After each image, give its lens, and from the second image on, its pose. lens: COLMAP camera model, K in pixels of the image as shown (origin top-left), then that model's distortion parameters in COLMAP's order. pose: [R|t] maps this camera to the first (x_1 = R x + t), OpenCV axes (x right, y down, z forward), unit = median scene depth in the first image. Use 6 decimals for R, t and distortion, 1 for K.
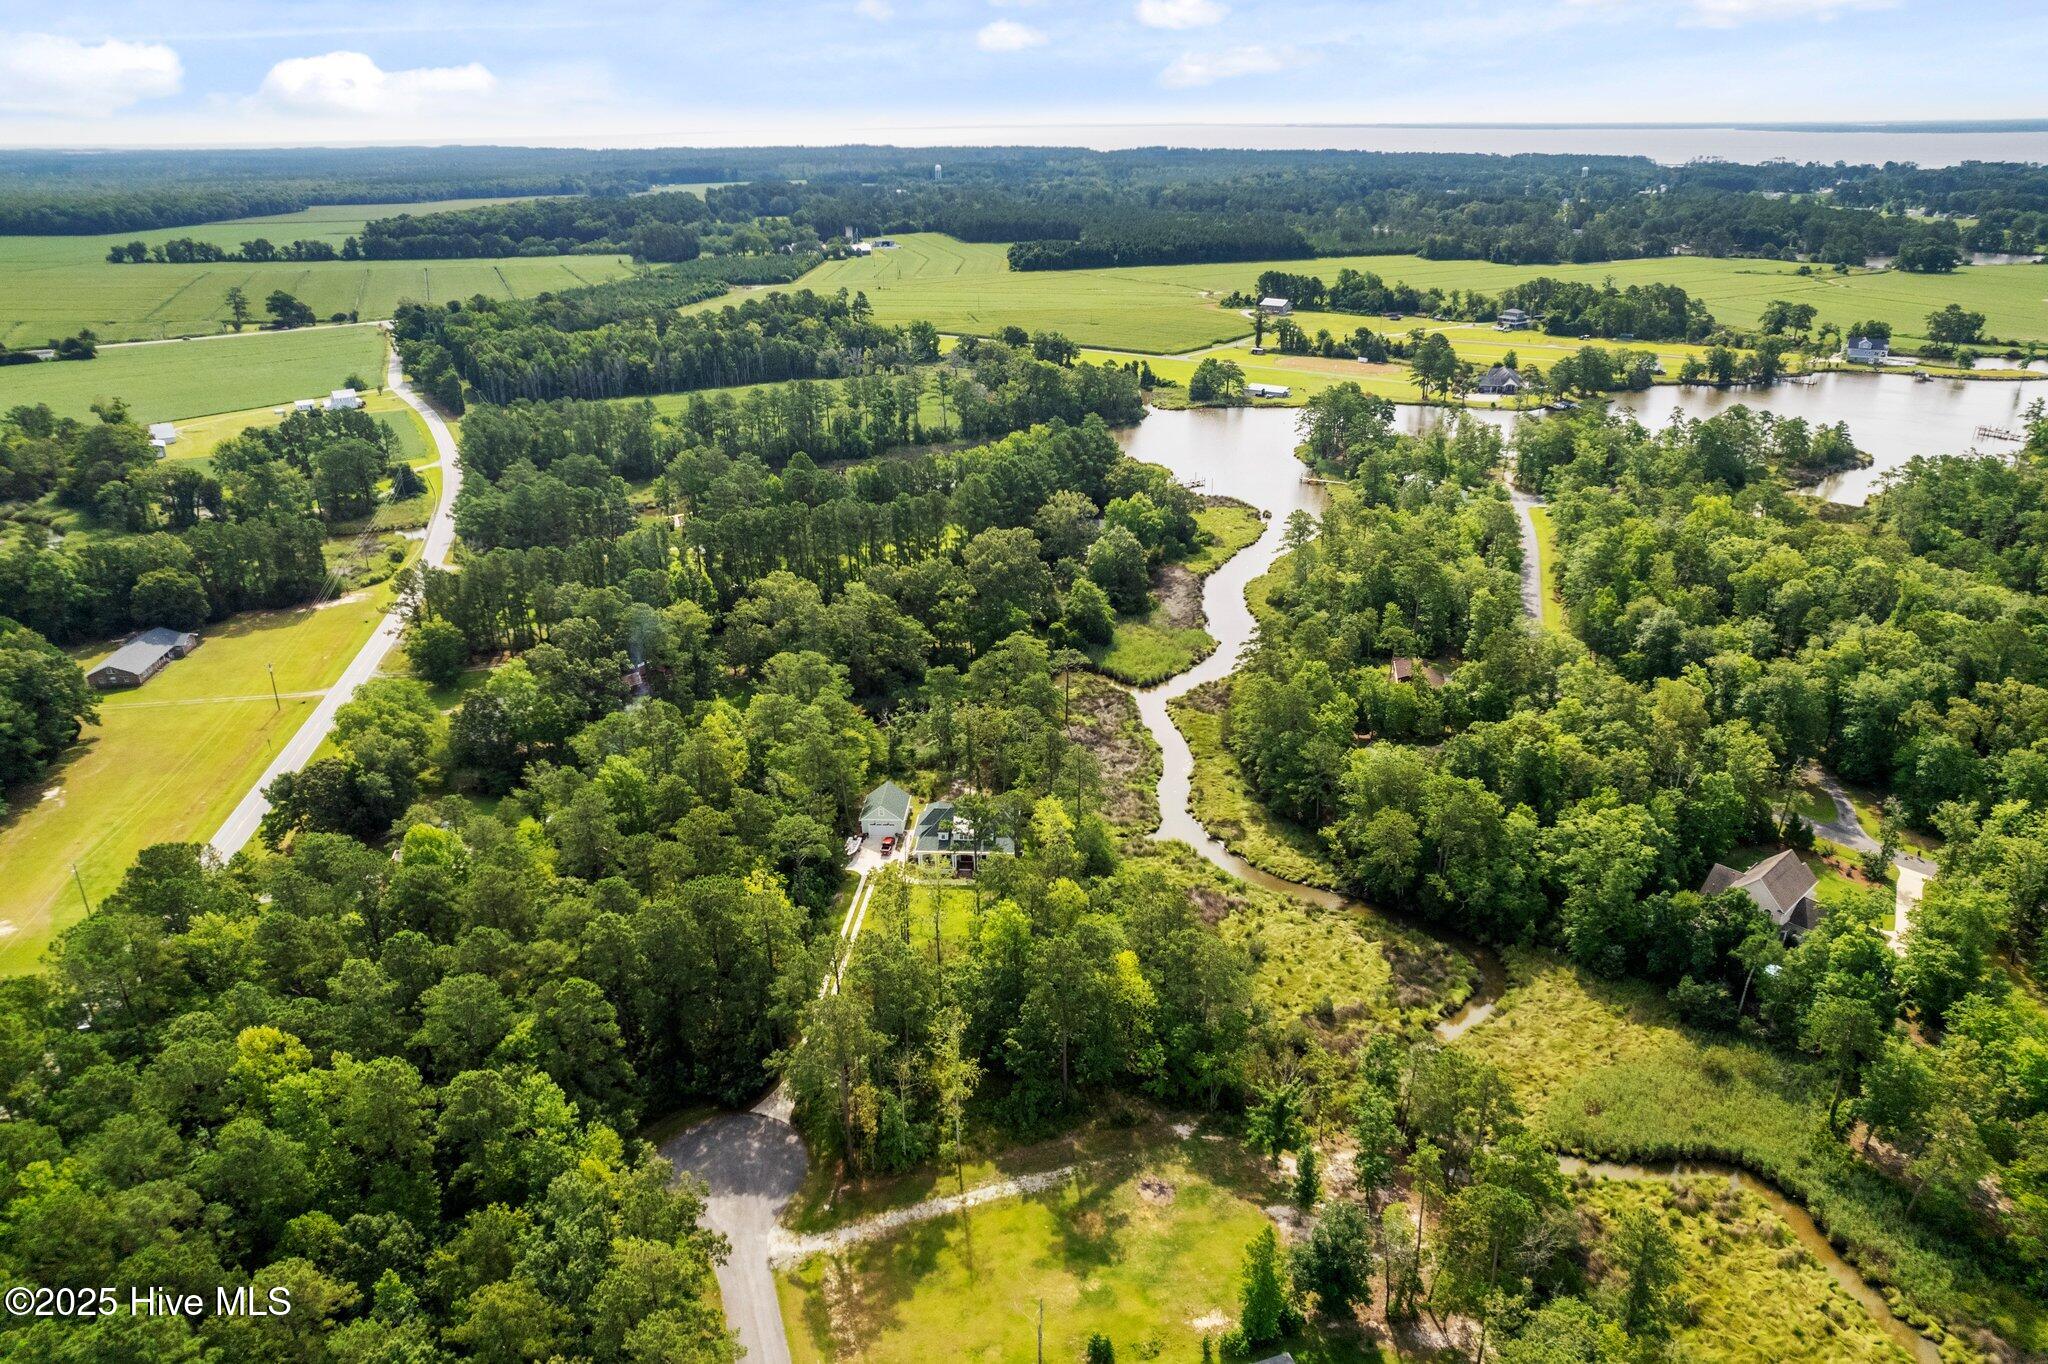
lens RADIAL K [[1318.4, 0, 1027.2], [0, 1318.4, 741.6], [0, 0, 1]] dist [-0.071416, 0.057468]
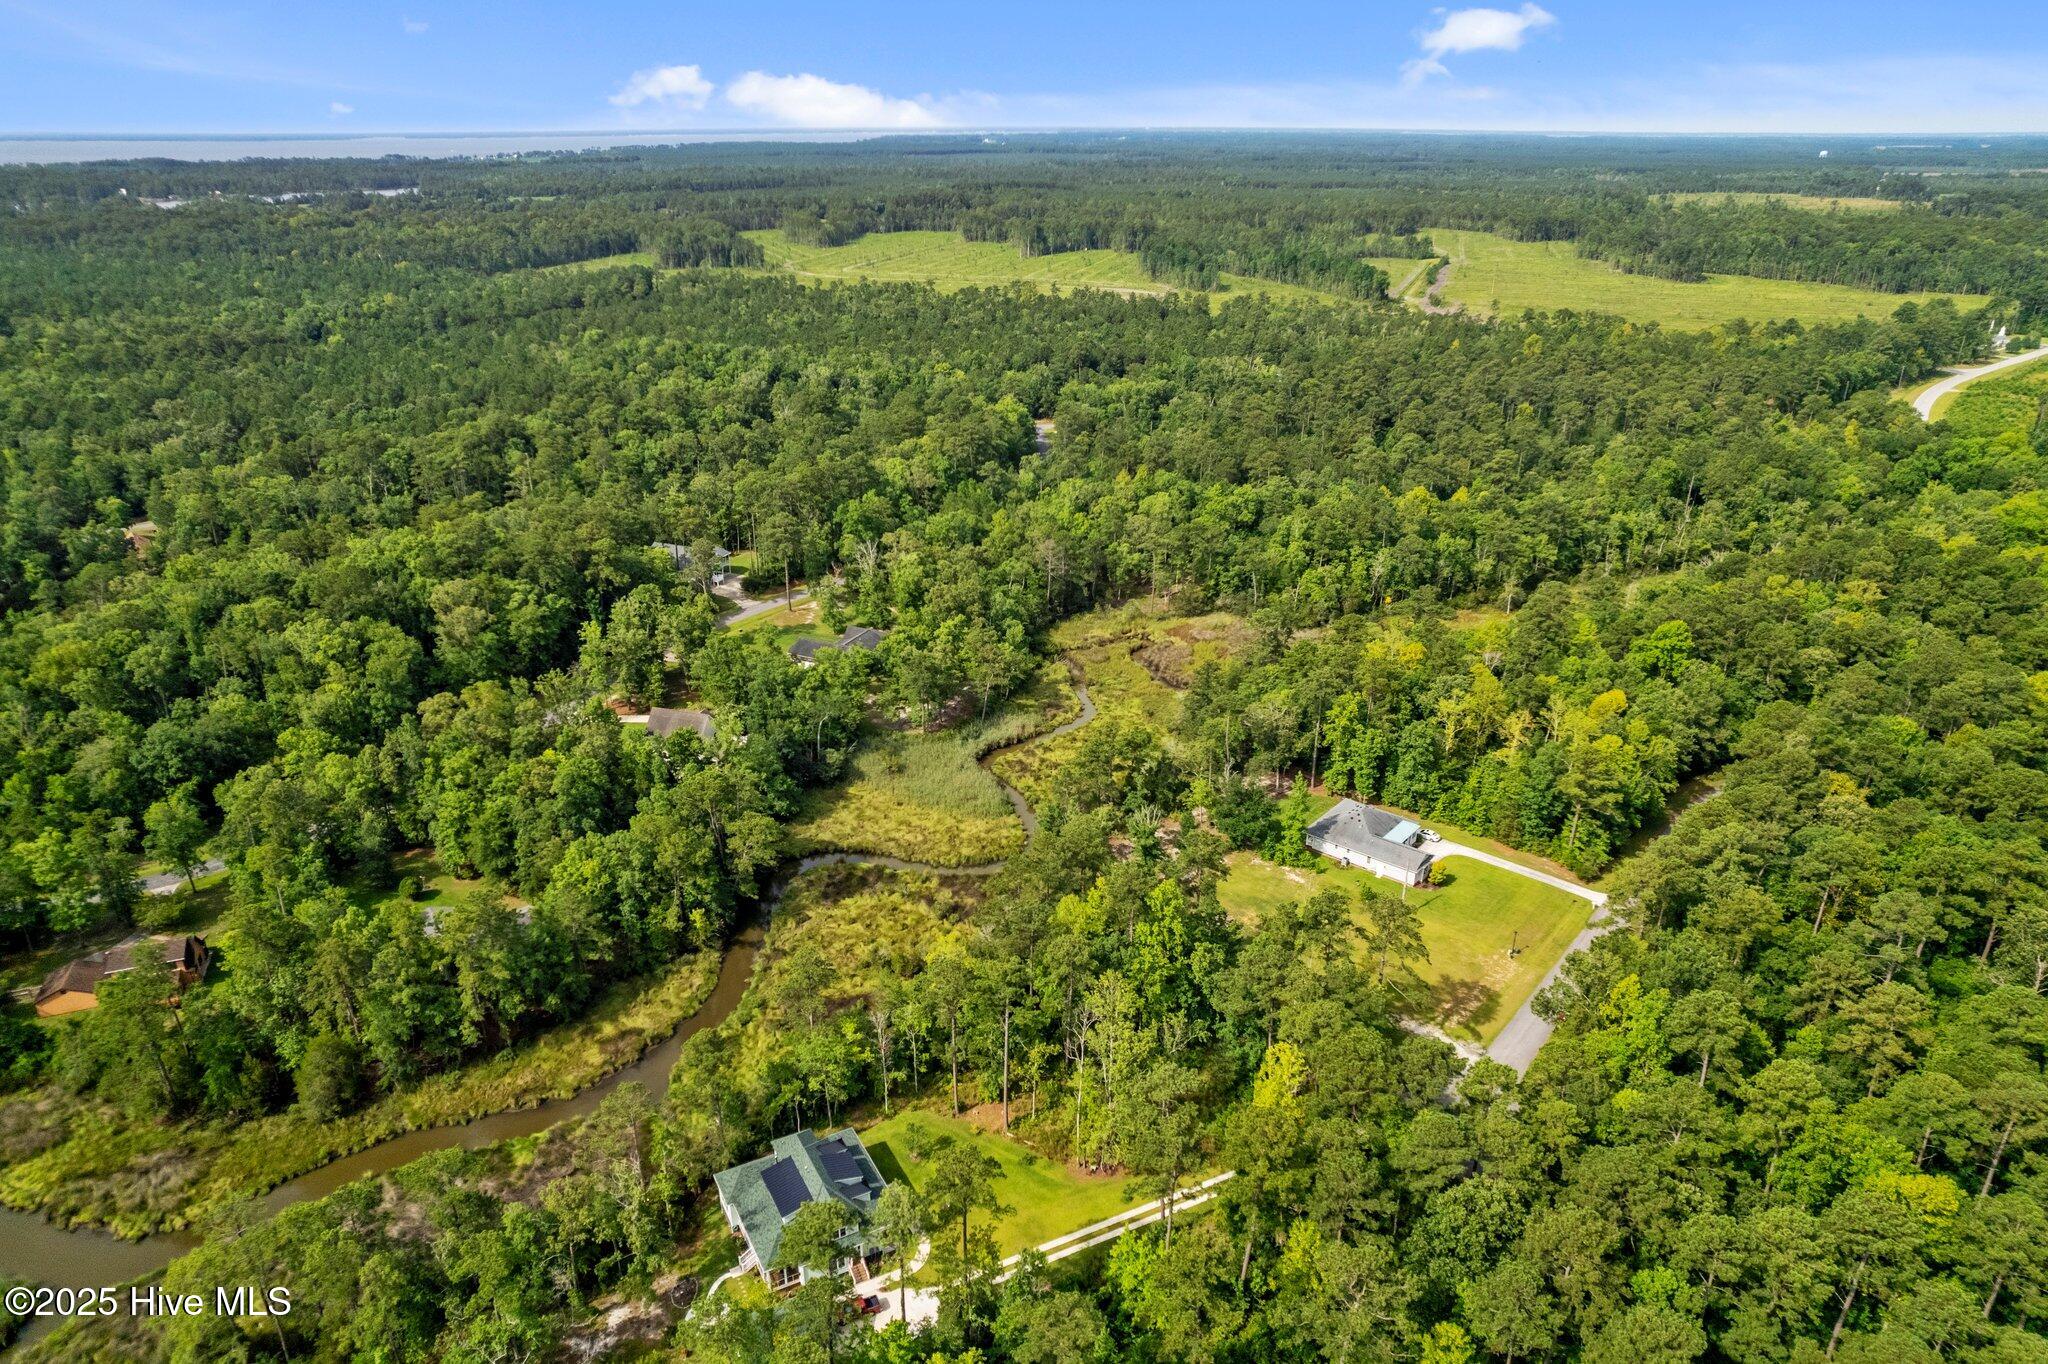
lens RADIAL K [[1318.4, 0, 1059.1], [0, 1318.4, 675.1], [0, 0, 1]] dist [-0.071416, 0.057468]
pose [[-0.533711, -0.320991, 0.782379, -0.254948], [0.366689, 0.745824, 0.556135, -0.212999], [-0.762032, 0.583705, -0.280350, 0.442016]]
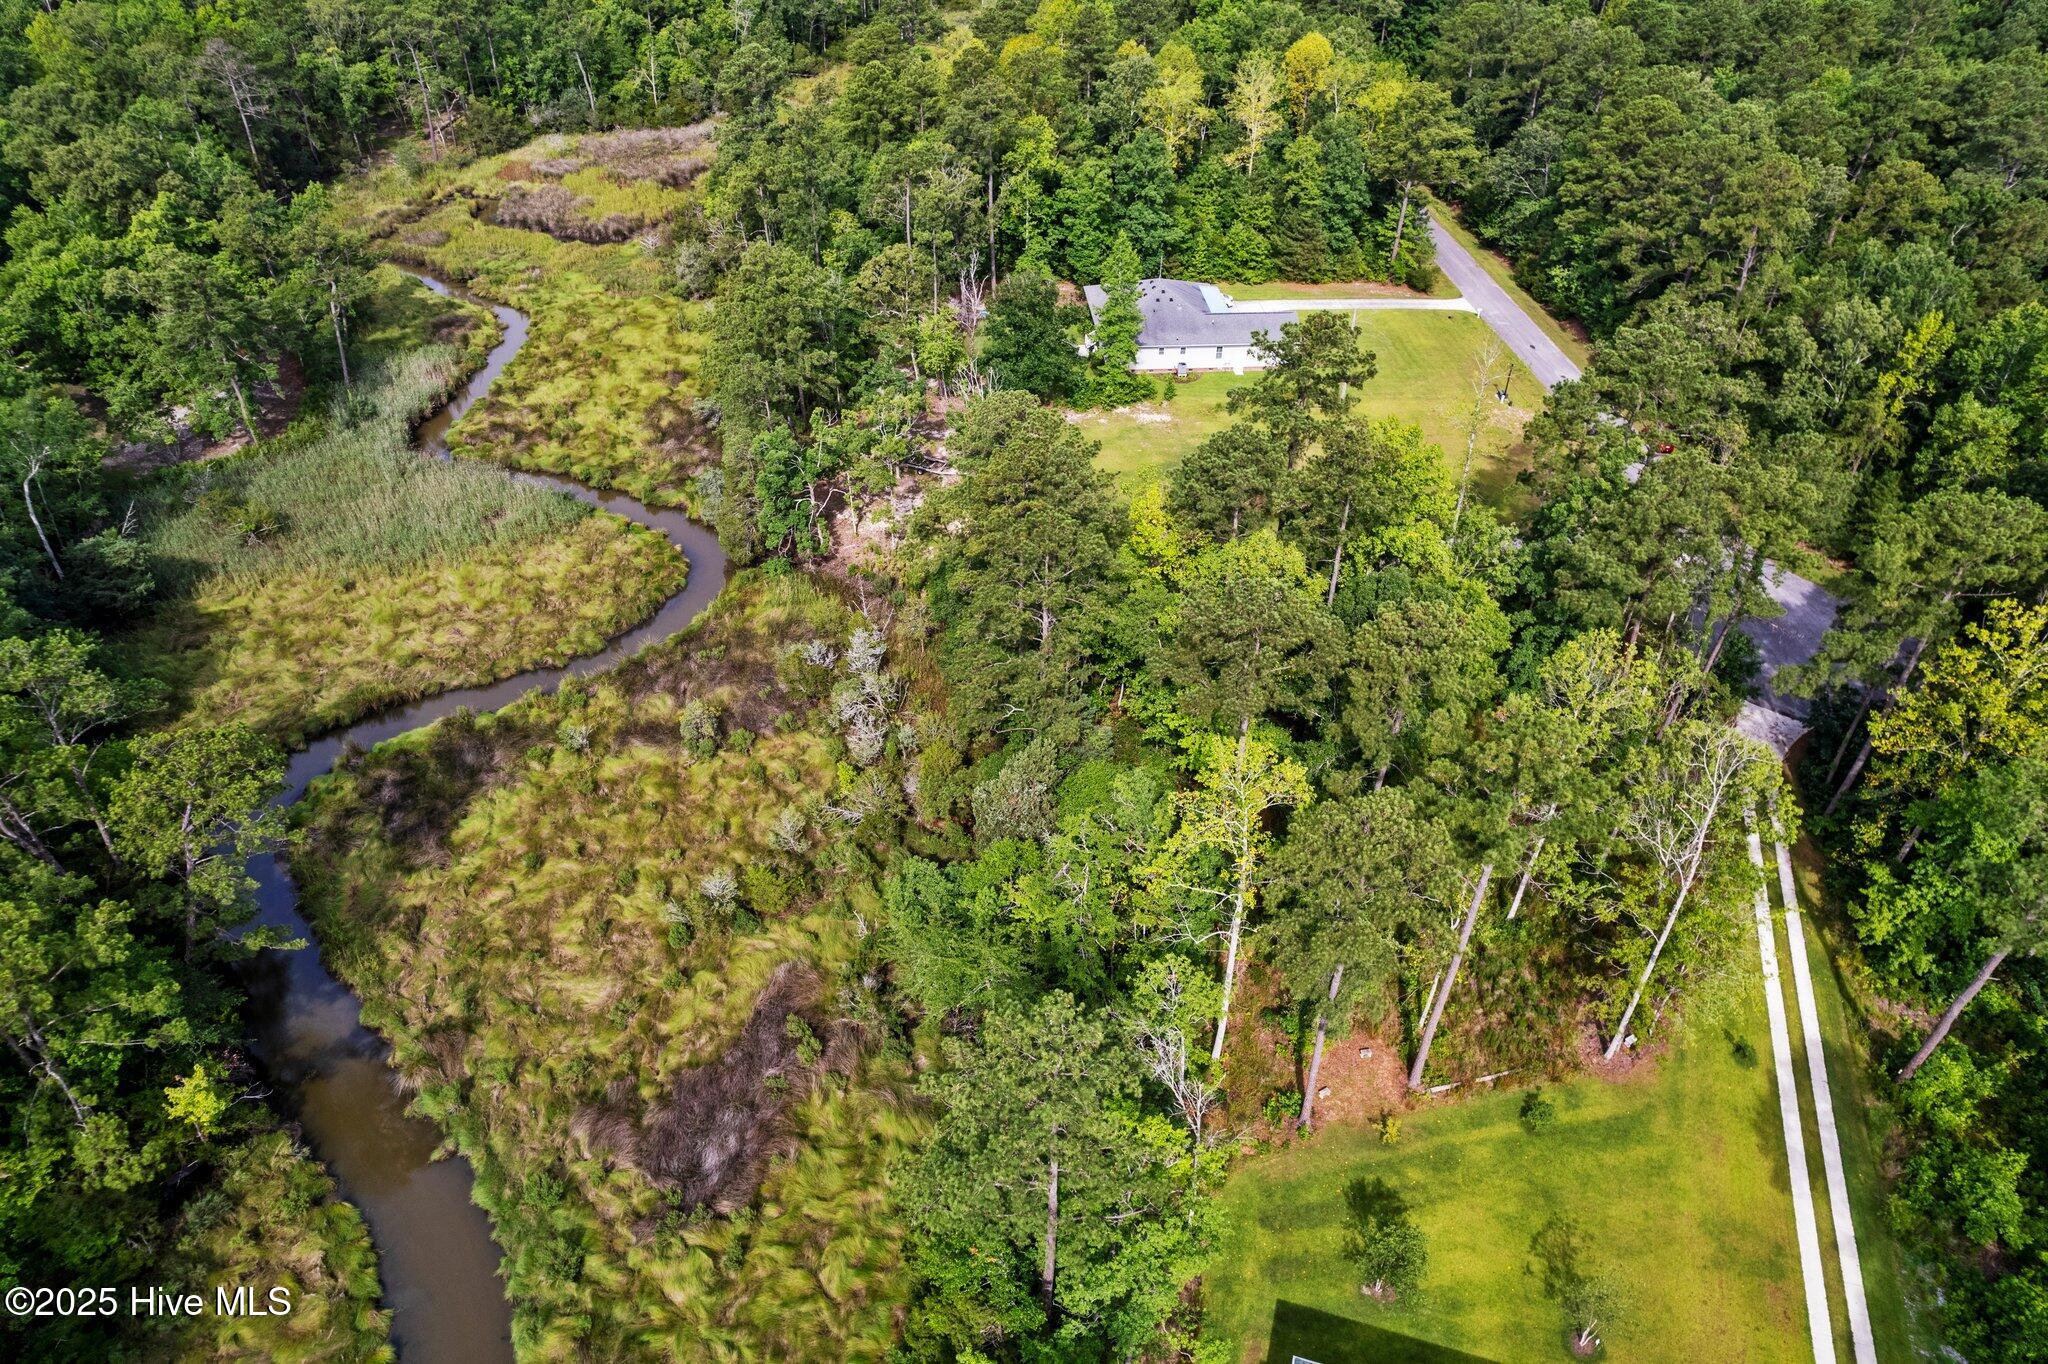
lens RADIAL K [[1318.4, 0, 1028.8], [0, 1318.4, 665.4], [0, 0, 1]] dist [-0.071416, 0.057468]
pose [[-0.970247, -0.147651, 0.191885, 0.005541], [0.107050, 0.449247, 0.886971, -0.093128], [-0.217165, 0.881122, -0.420074, 0.455803]]
